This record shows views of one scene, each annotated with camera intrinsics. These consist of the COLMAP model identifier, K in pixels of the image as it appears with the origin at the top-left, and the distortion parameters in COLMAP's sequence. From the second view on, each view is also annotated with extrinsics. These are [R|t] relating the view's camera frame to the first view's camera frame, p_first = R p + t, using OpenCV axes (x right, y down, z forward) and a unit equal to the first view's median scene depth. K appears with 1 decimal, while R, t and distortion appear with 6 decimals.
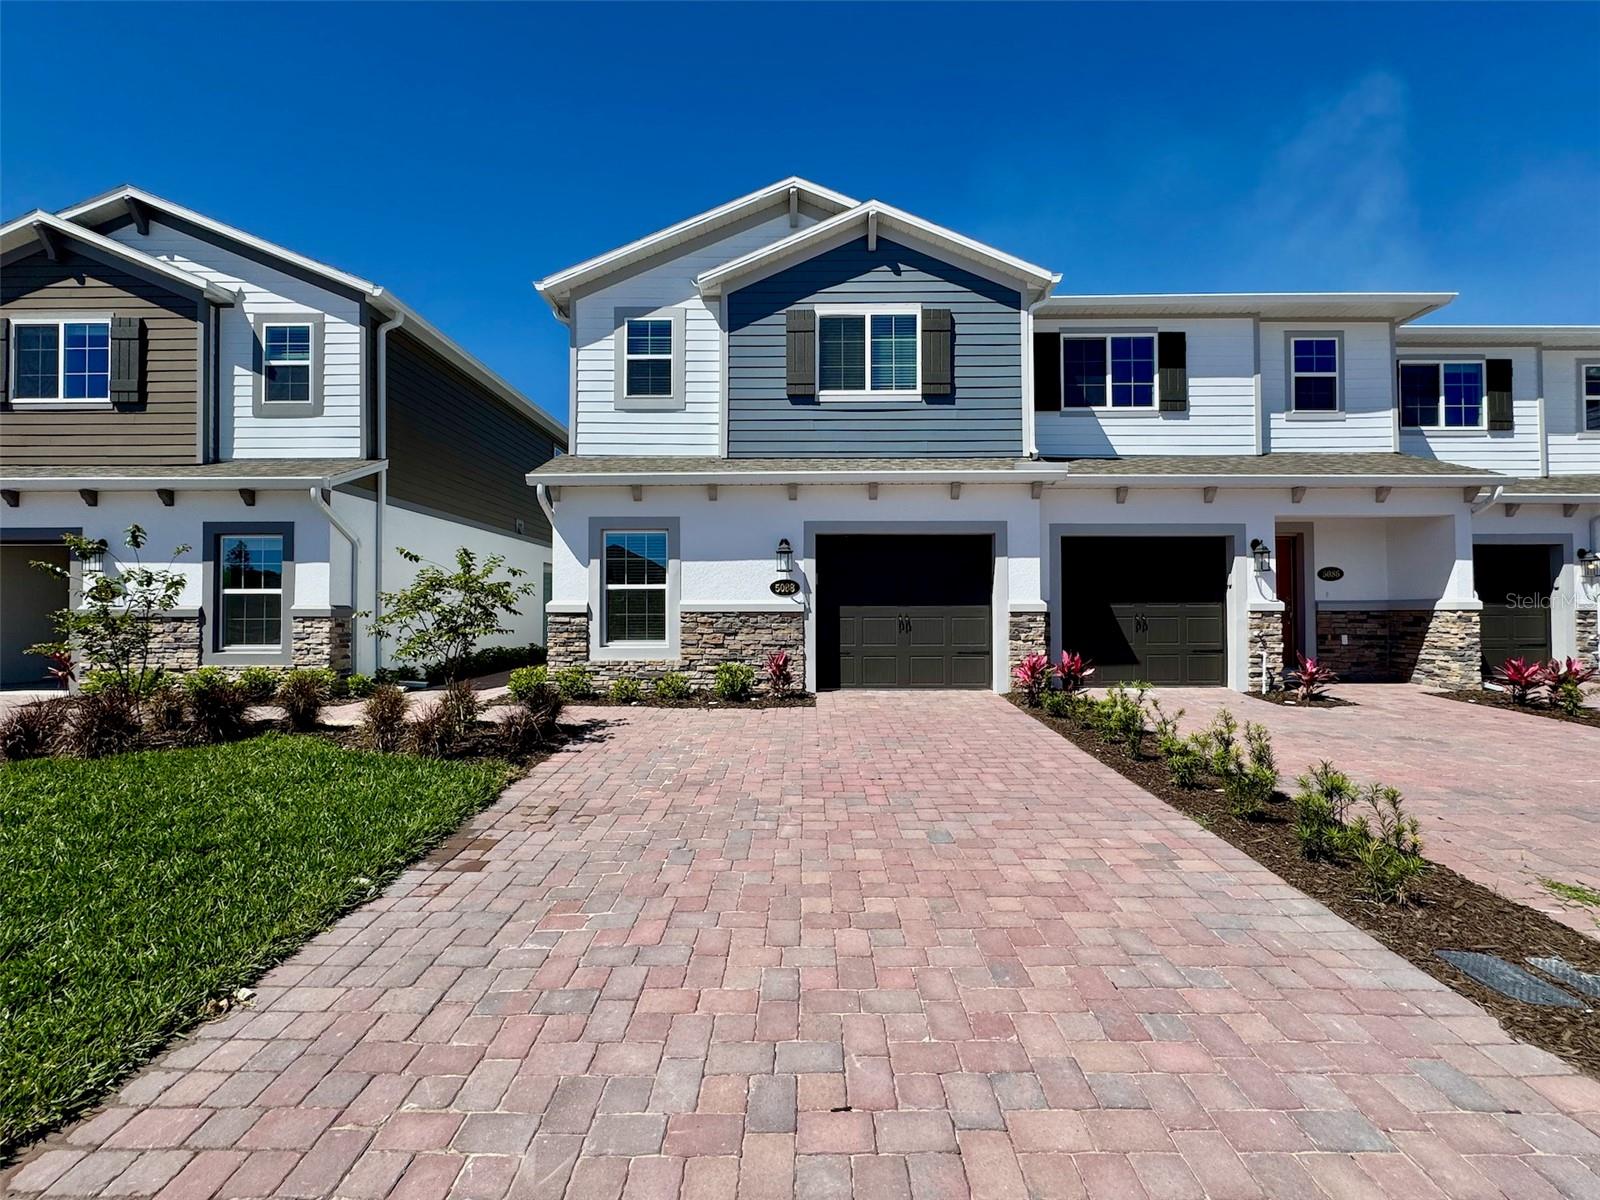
lens RADIAL K [[708.6, 0, 794.3], [0, 708.6, 596.9], [0, 0, 1]] dist [-0.005233, 0.002258]
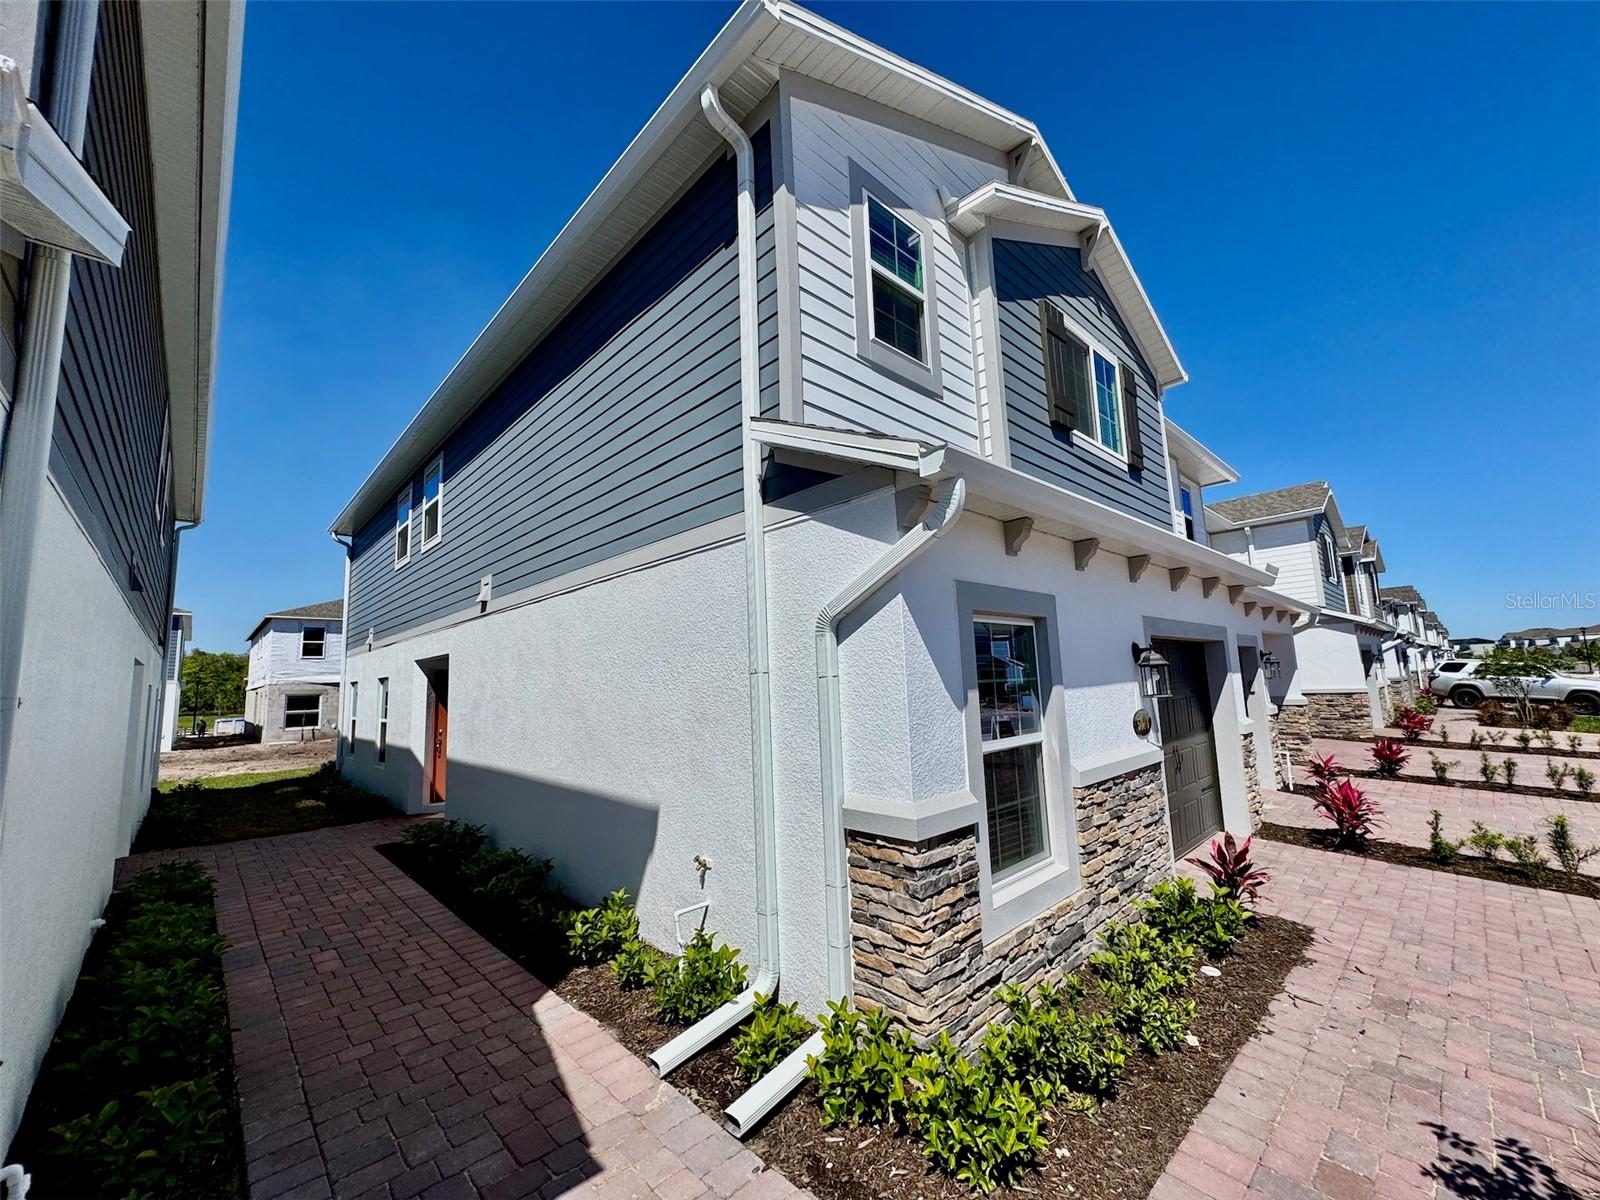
lens RADIAL K [[639.5, 0, 795.9], [0, 639.5, 596.8], [0, 0, 1]] dist [-0.003358, 0.000397]
pose [[0.715041, 0.068397, 0.695729, -0.597625], [0.016389, 0.993289, -0.114494, -0.060528], [-0.698891, 0.093270, 0.709121, 0.782413]]
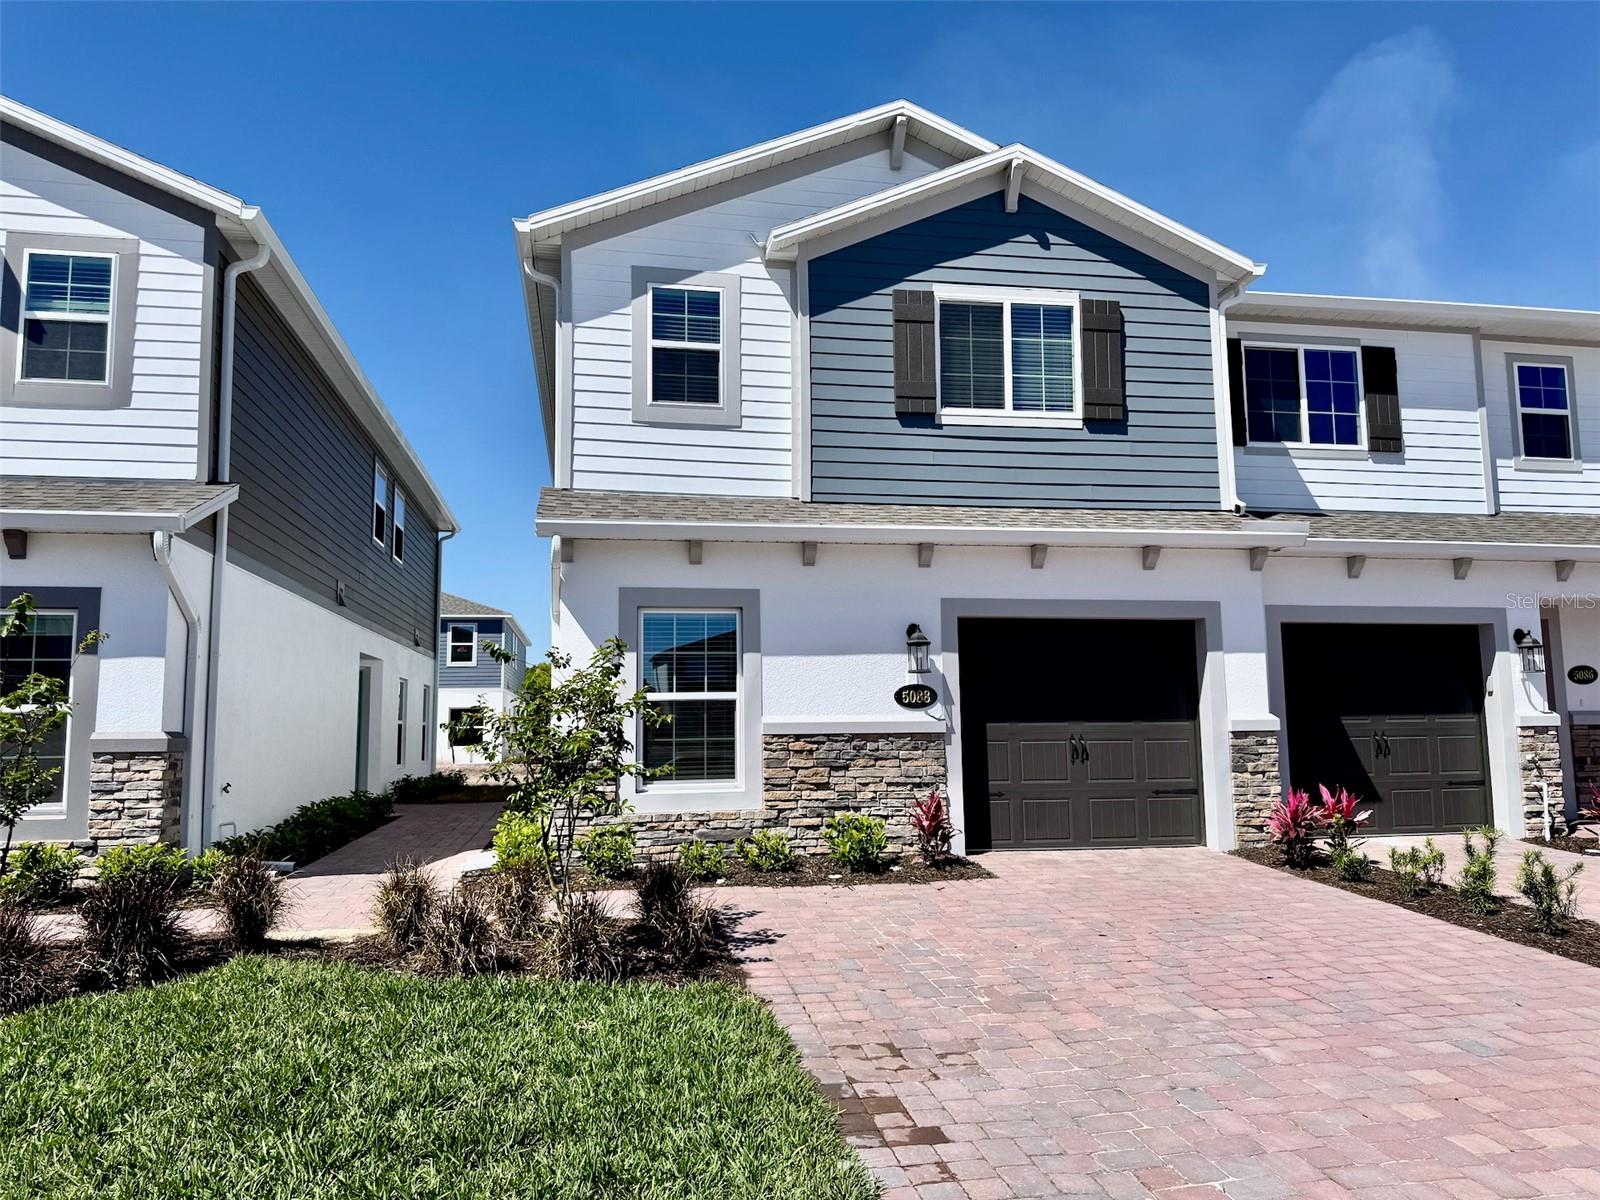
lens RADIAL K [[1130.6, 0, 792.1], [0, 1130.6, 600.0], [0, 0, 1]] dist [0.064568, -0.077360]
pose [[0.980647, 0.011779, 0.195428, -0.327726], [0.005429, 0.996169, -0.087285, -0.011036], [-0.195707, 0.086657, 0.976826, -0.027076]]
